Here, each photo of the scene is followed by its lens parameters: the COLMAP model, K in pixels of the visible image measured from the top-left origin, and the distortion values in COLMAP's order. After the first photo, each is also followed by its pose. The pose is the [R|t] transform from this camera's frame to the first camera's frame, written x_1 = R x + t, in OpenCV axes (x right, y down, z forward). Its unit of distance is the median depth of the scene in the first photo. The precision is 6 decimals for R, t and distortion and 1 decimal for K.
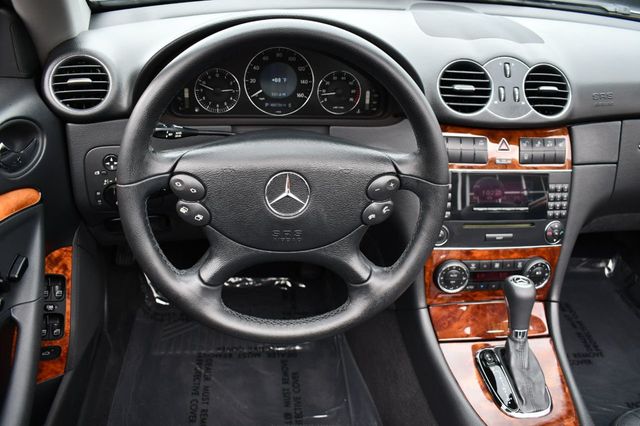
lens RADIAL K [[547.6, 0, 322.2], [0, 547.6, 217.1], [0, 0, 1]] dist [-0.097451, 0.022898]
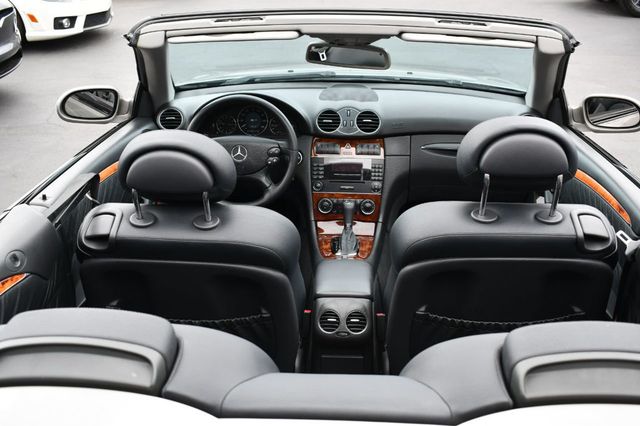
lens RADIAL K [[695.3, 0, 317.7], [0, 695.3, 212.3], [0, 0, 1]] dist [-0.089858, 0.000000]
pose [[0.985415, 0.010760, -0.169829, 0.708068], [-0.041340, 0.983239, -0.177571, 0.655011], [0.165072, 0.182002, 0.969343, -1.763632]]
